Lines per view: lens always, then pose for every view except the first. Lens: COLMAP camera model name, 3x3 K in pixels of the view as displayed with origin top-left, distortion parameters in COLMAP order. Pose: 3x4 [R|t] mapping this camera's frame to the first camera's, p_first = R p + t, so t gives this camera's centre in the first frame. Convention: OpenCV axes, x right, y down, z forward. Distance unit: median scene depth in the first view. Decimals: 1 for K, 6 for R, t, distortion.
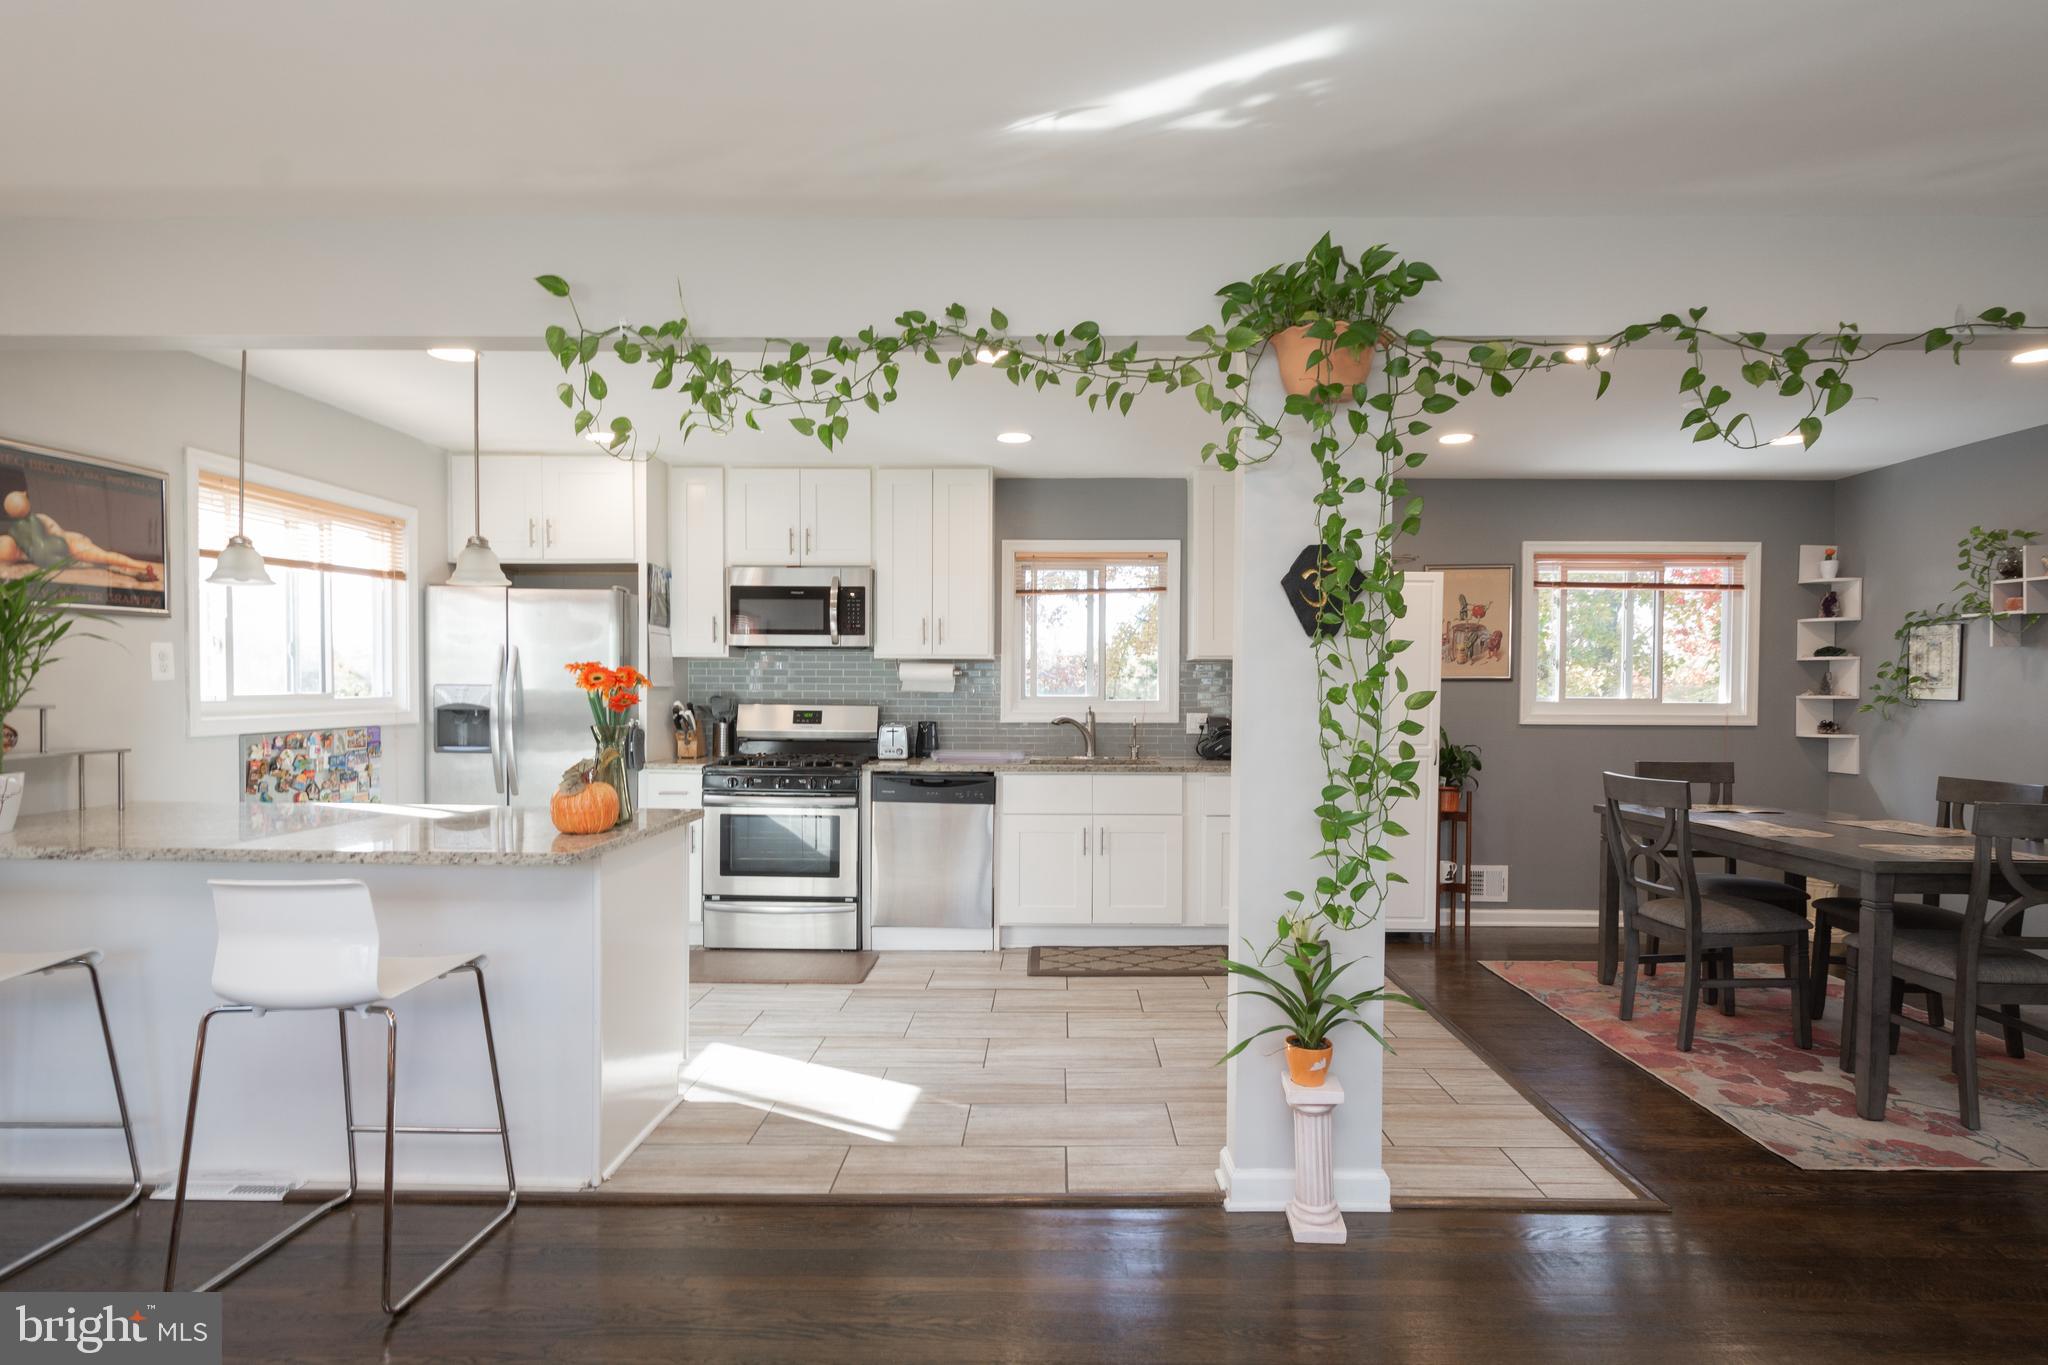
lens RADIAL K [[1040.2, 0, 1048.1], [0, 1040.2, 710.9], [0, 0, 1]] dist [0.002746, -0.000801]
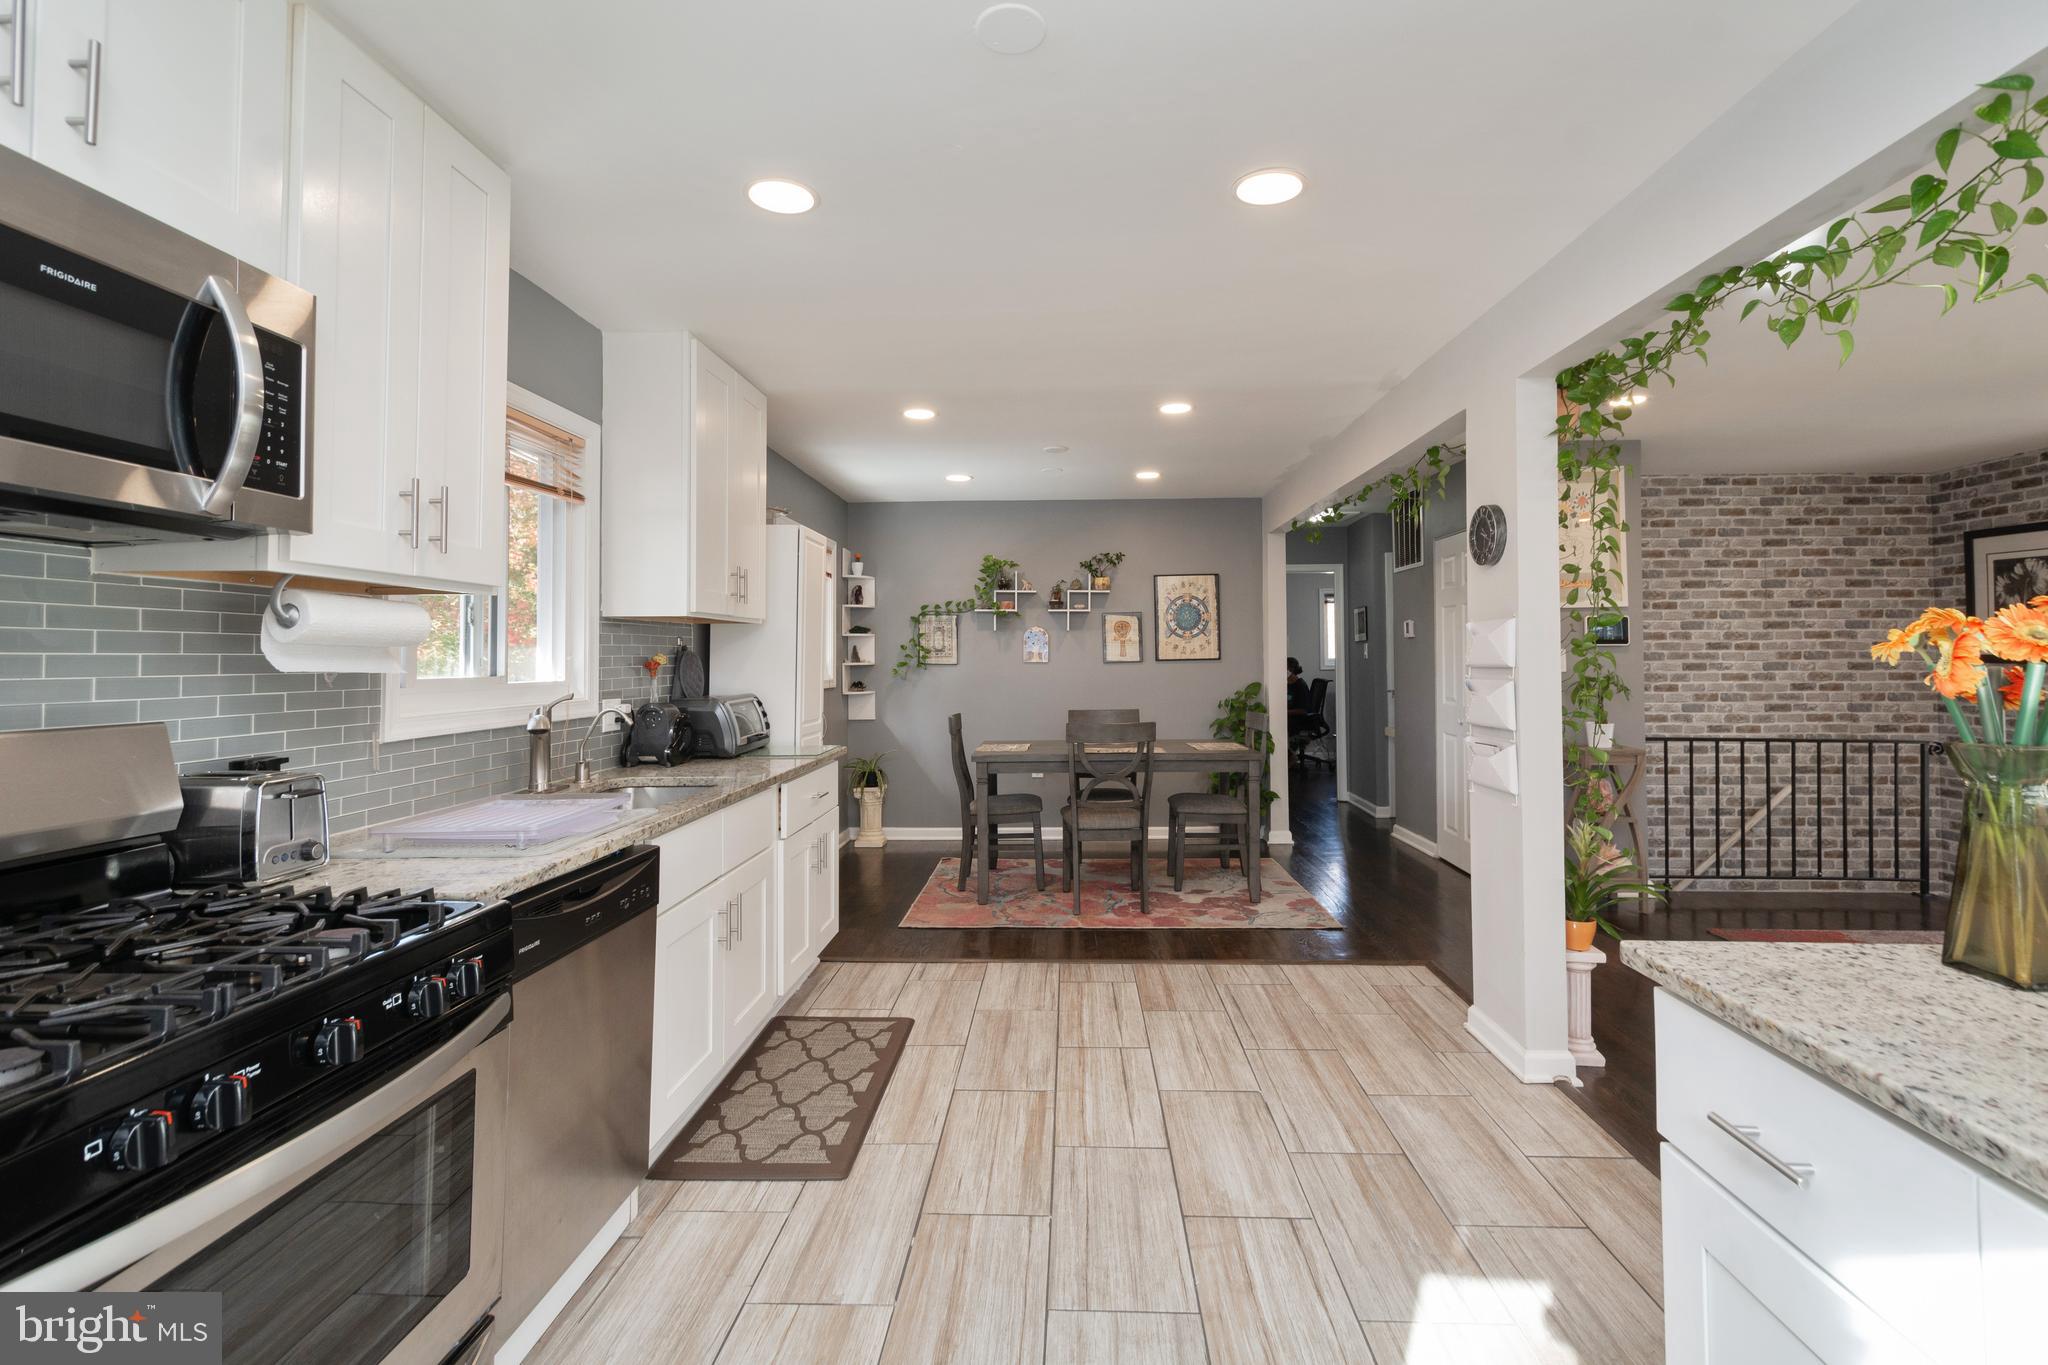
lens RADIAL K [[918.7, 0, 1046.4], [0, 918.7, 635.1], [0, 0, 1]] dist [0.007796, -0.000244]
pose [[0.024557, 0.020804, 0.999482, -0.466711], [0.027615, 0.999388, -0.021480, -0.019621], [-0.999317, 0.028128, 0.023967, 0.794459]]
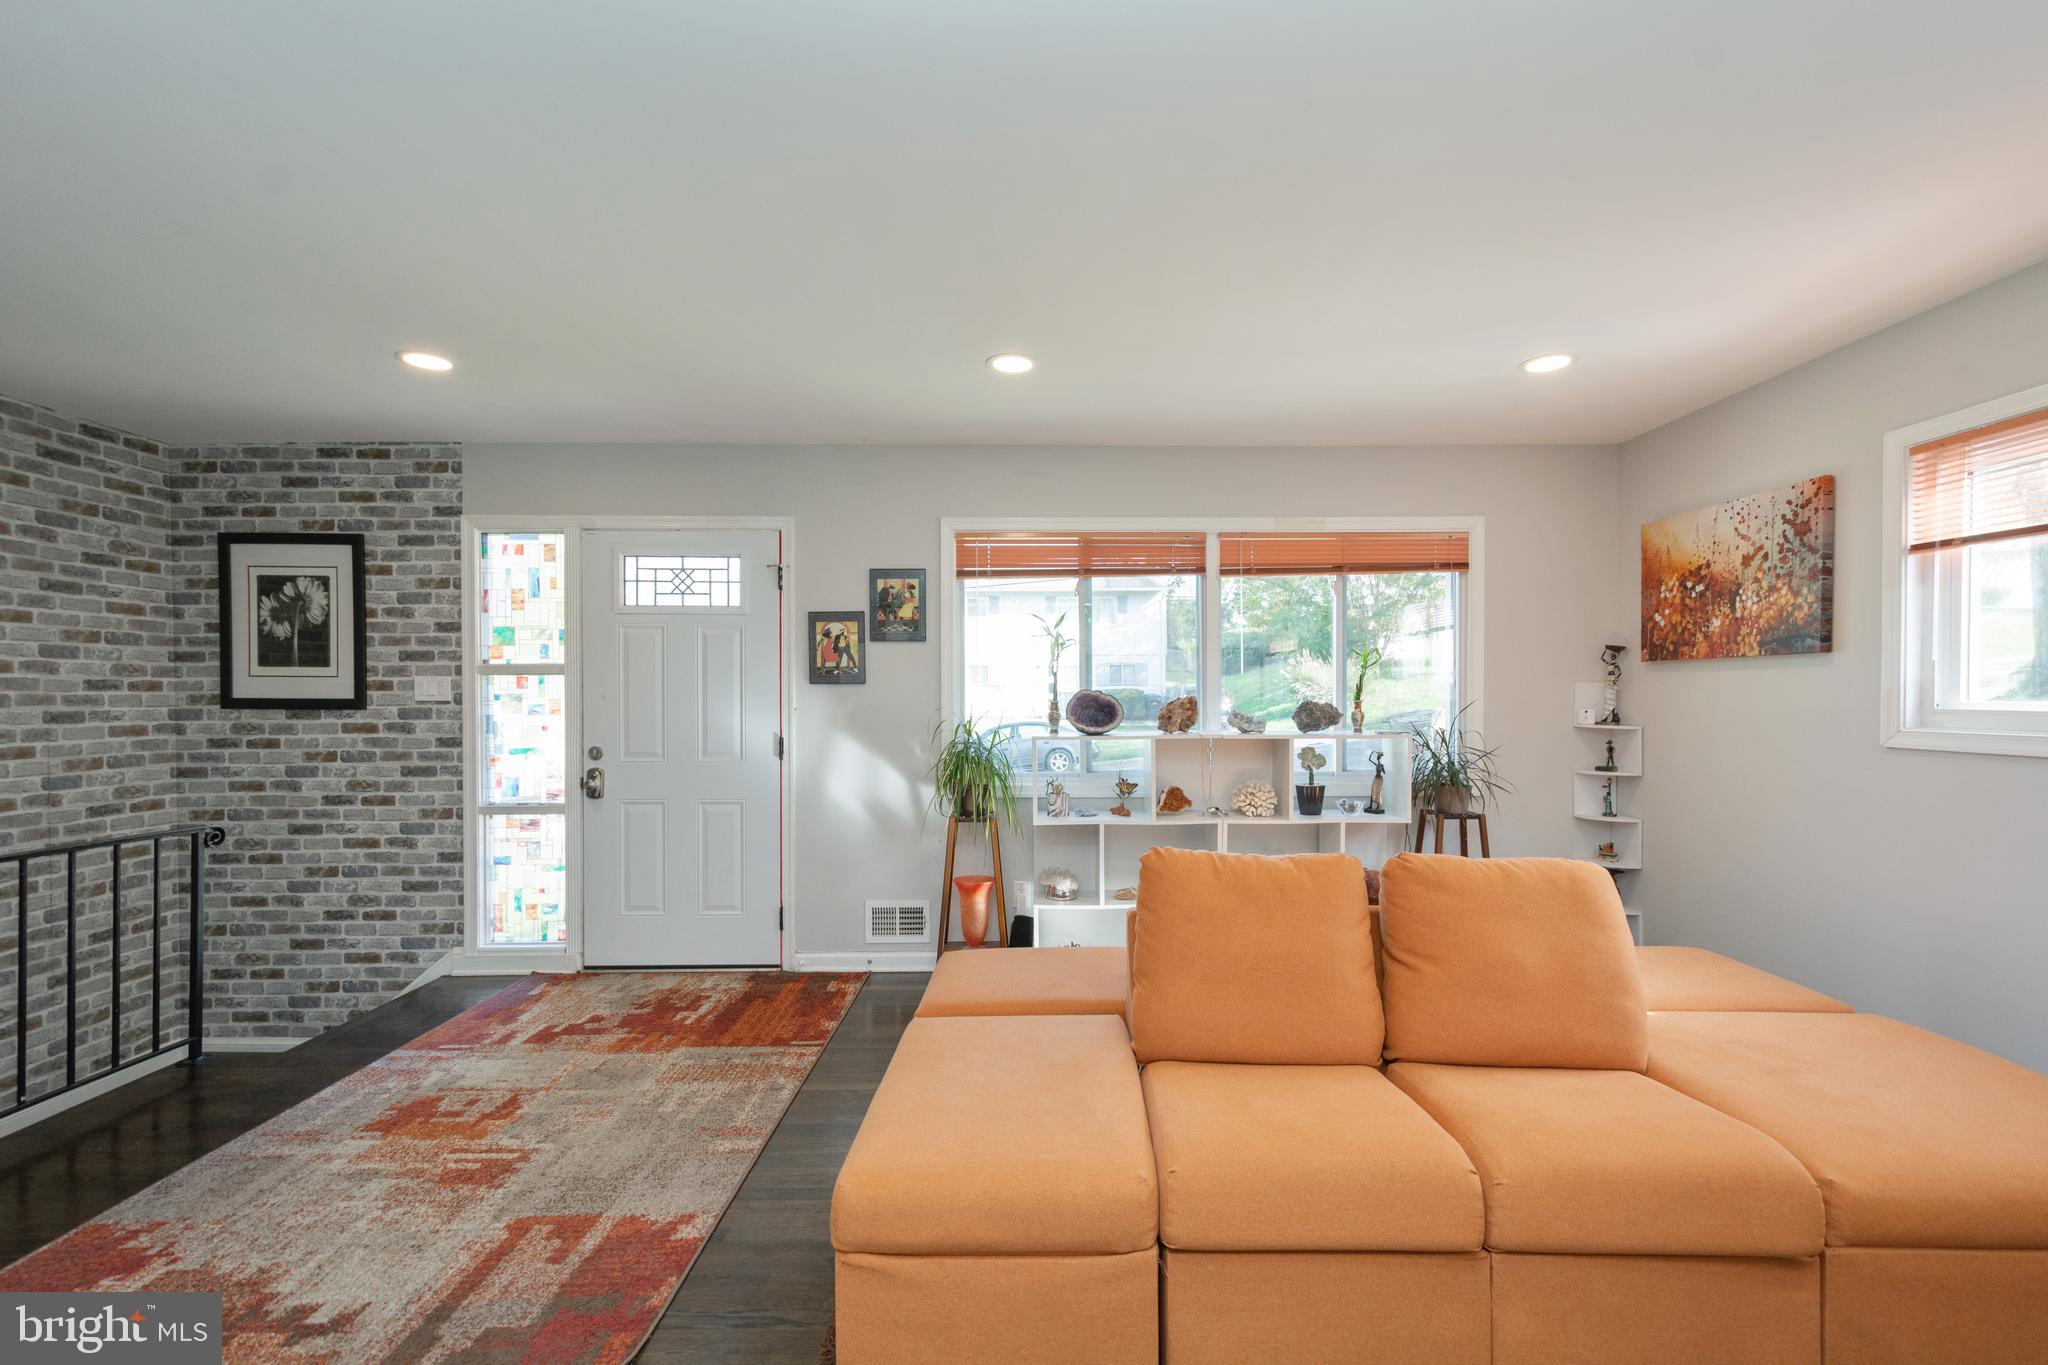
lens RADIAL K [[887.8, 0, 1048.7], [0, 887.8, 704.7], [0, 0, 1]] dist [0.012561, -0.006677]
pose [[-0.999768, 0.003168, -0.021300, -0.057049], [0.002382, 0.999319, 0.036831, -0.011647], [0.021402, 0.036772, -0.999094, 0.533918]]
